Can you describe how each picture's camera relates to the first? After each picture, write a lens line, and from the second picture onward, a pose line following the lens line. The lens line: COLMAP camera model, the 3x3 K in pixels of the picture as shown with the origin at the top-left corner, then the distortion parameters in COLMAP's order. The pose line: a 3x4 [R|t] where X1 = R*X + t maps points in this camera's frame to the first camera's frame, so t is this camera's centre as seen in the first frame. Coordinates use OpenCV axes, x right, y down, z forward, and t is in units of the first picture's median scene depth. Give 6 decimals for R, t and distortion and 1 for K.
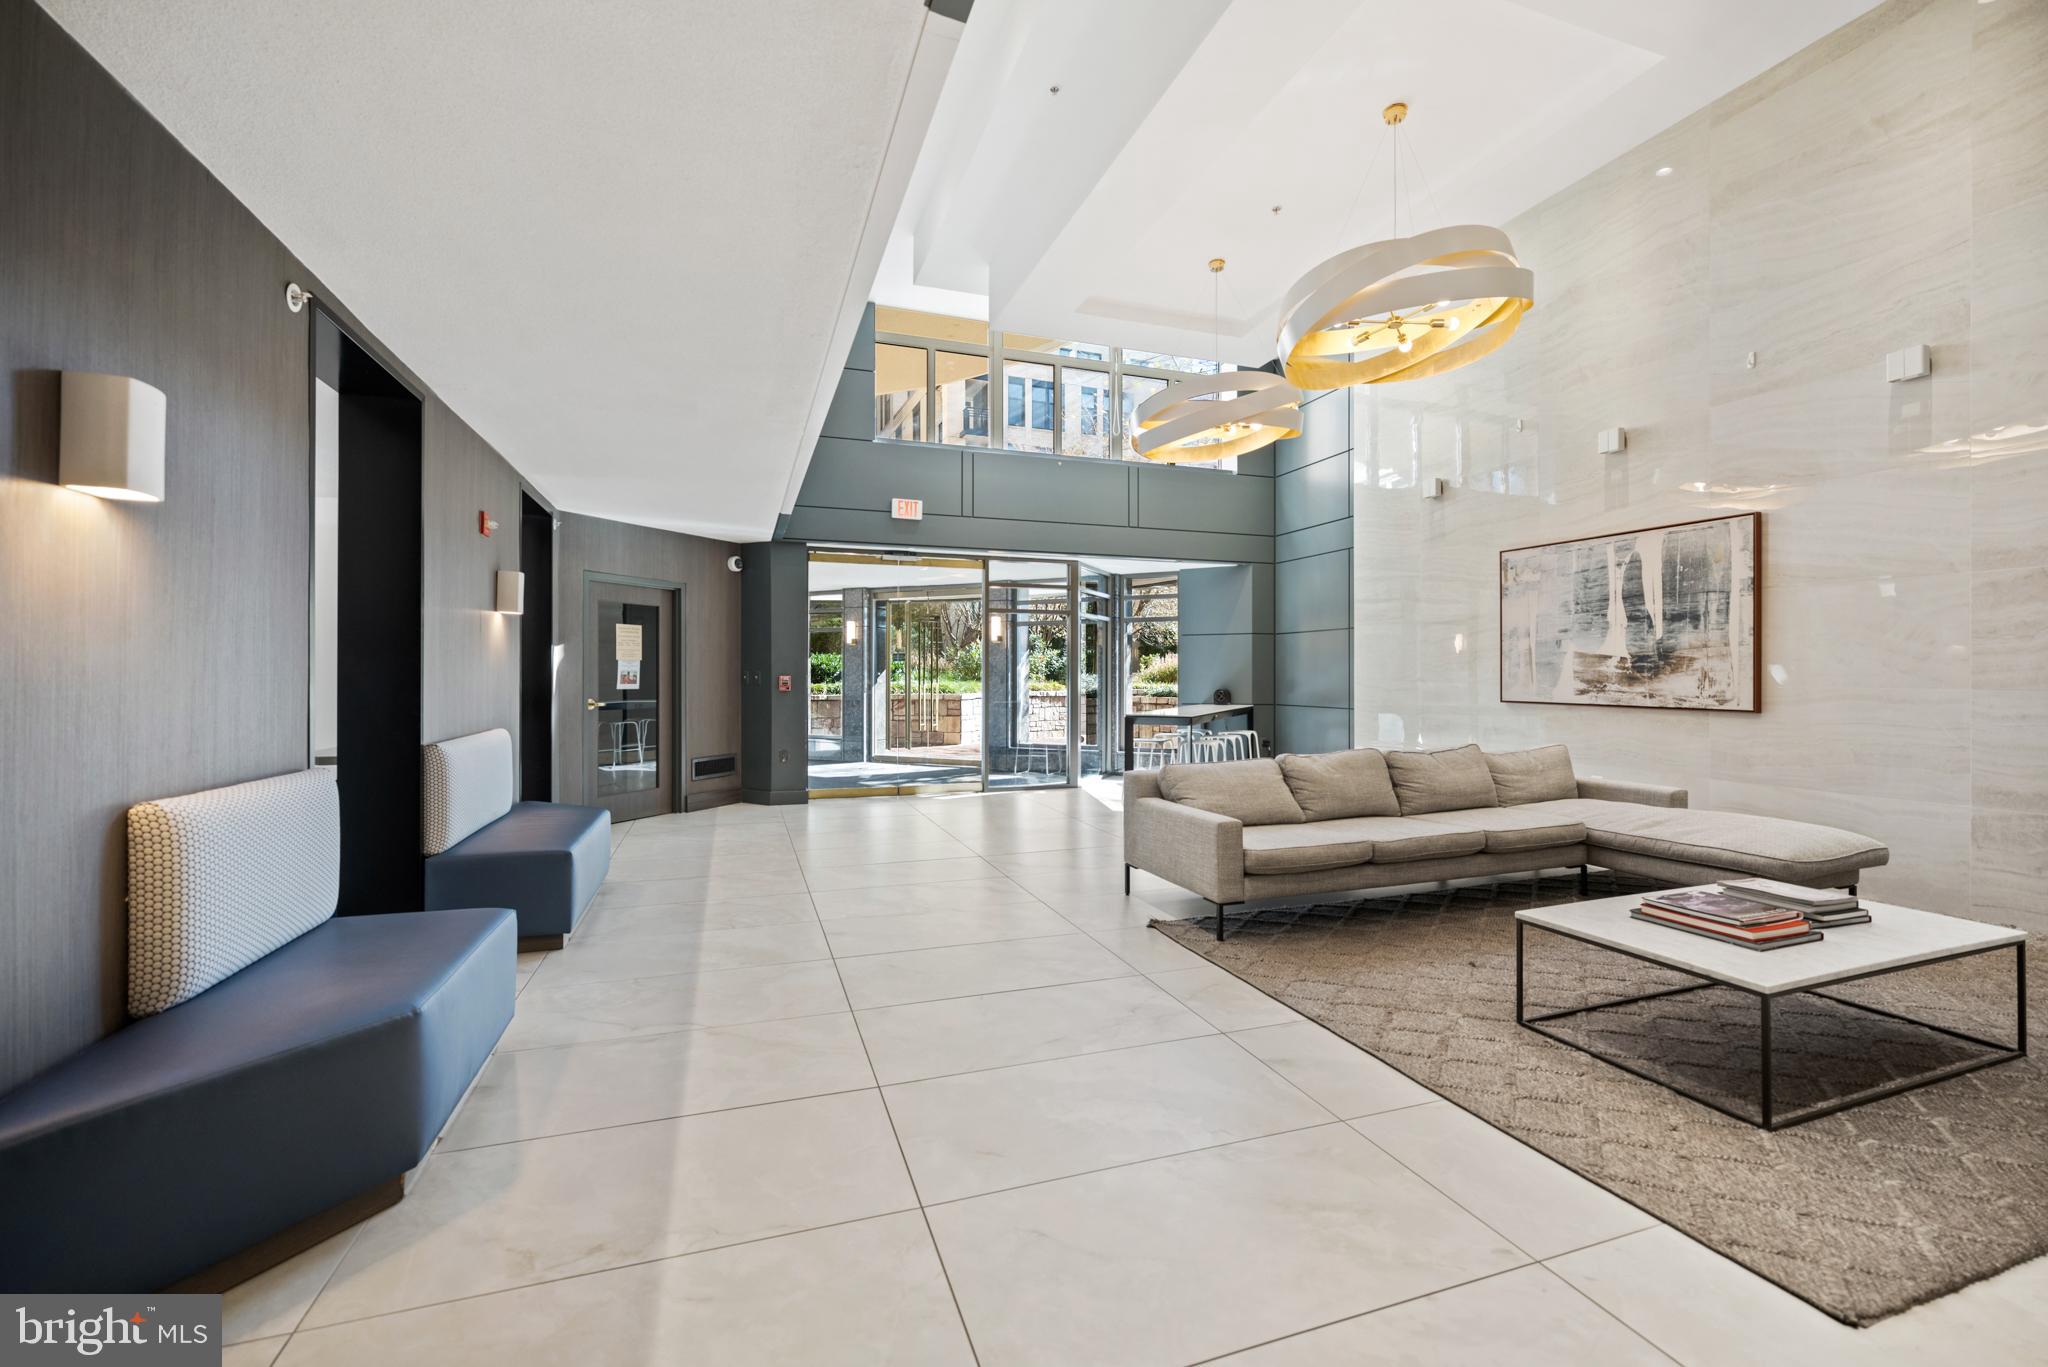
lens RADIAL K [[834.2, 0, 1023.4], [0, 834.2, 676.0], [0, 0, 1]] dist [-0.000235, -0.000038]
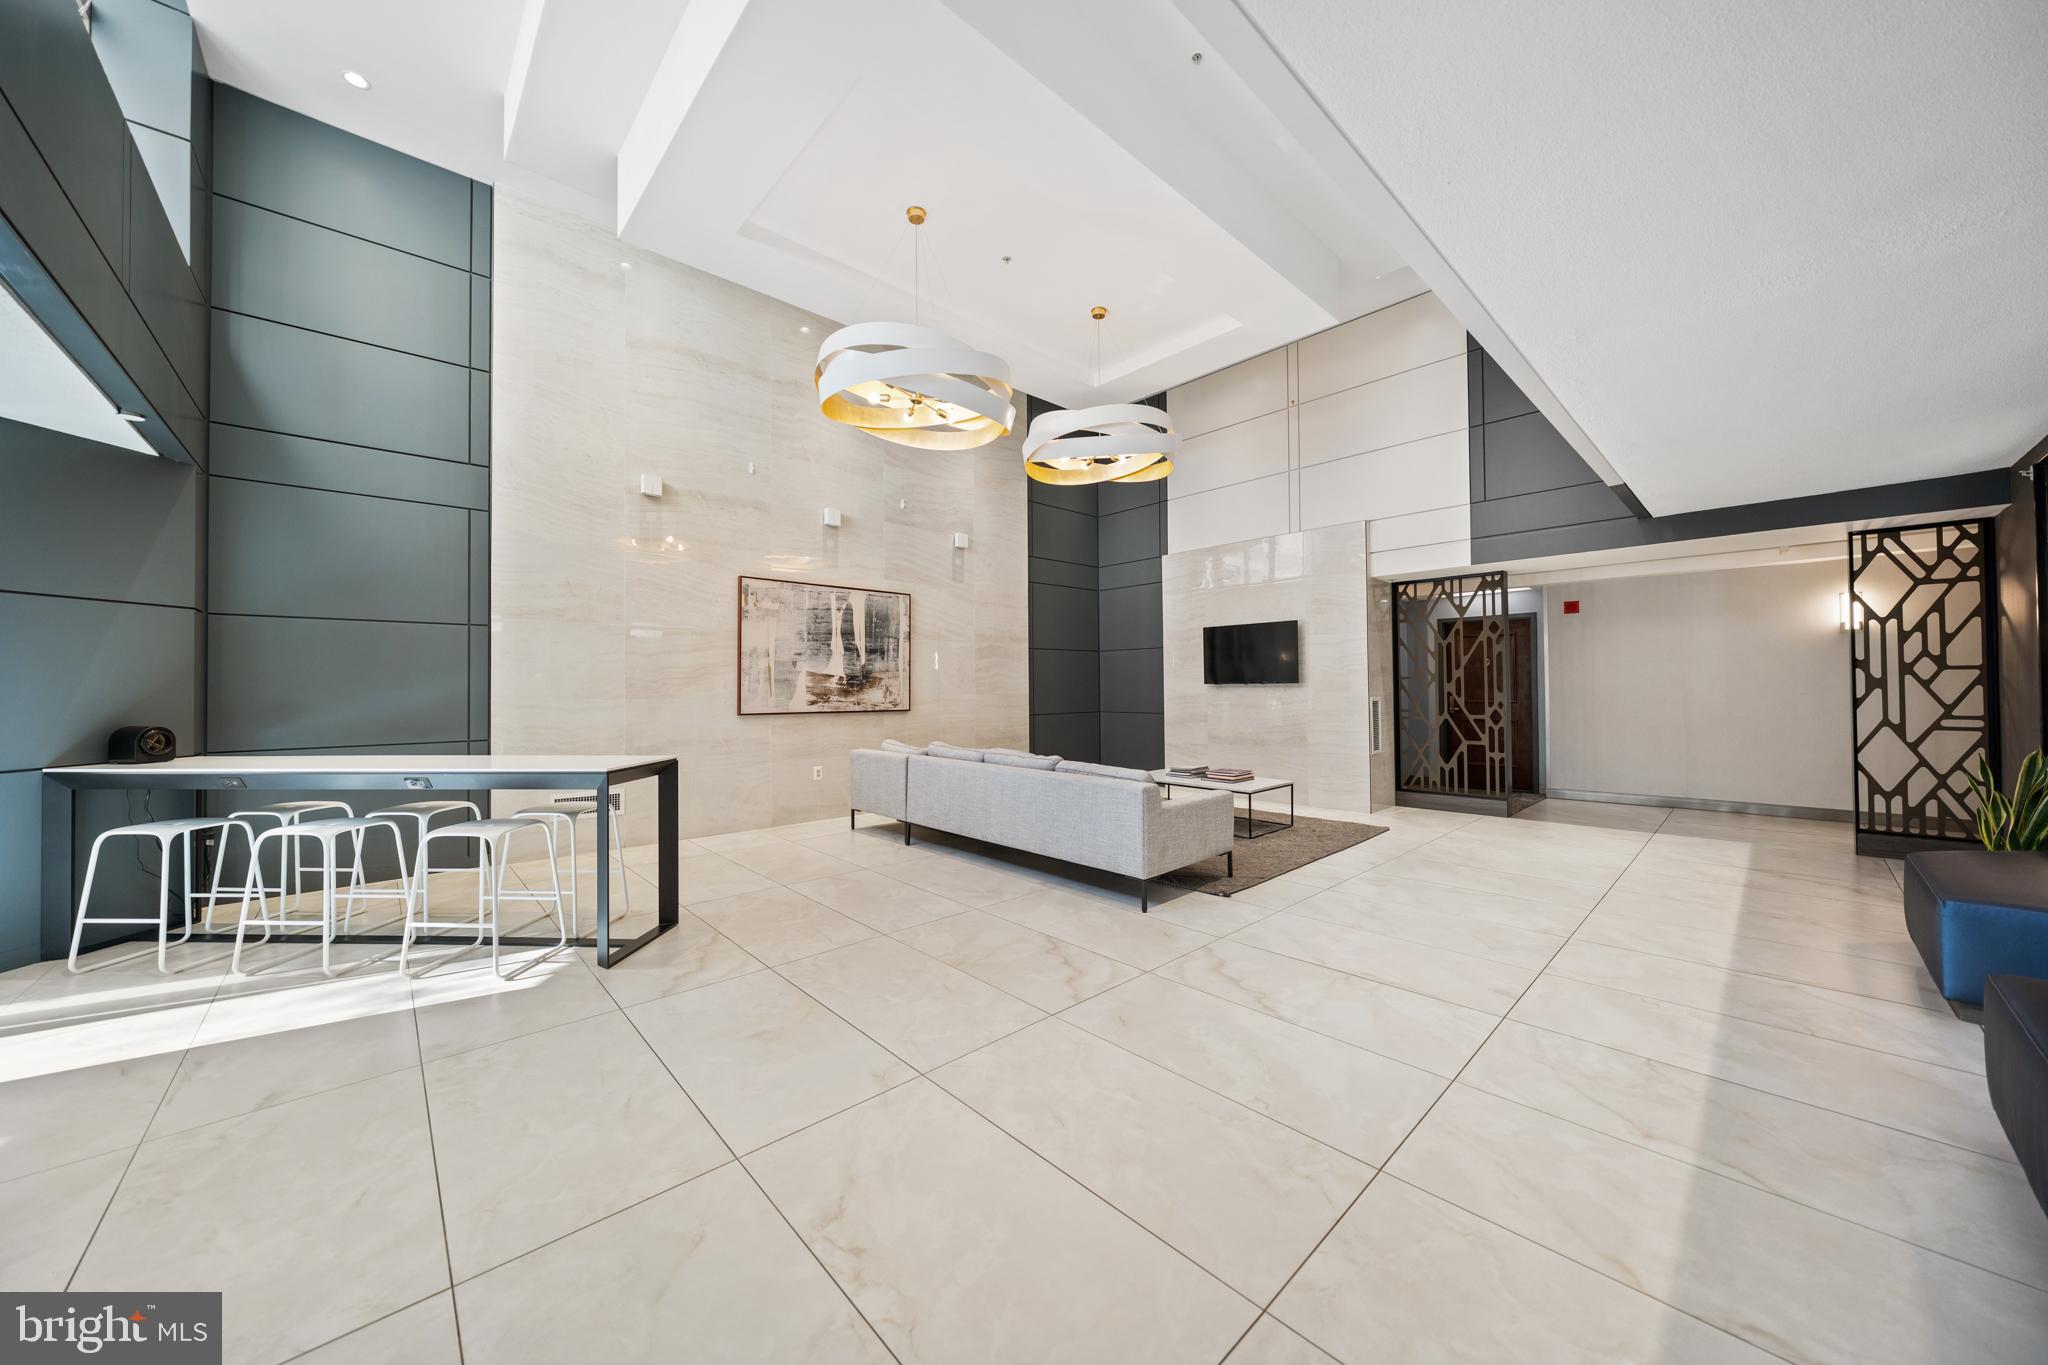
lens RADIAL K [[703.4, 0, 1022.4], [0, 703.4, 676.8], [0, 0, 1]] dist [0.000540, 0.000068]
pose [[-0.398696, 0.014979, 0.916961, -0.487994], [0.008229, 0.999885, -0.012755, -0.004822], [-0.917046, 0.002460, -0.398774, 1.227767]]
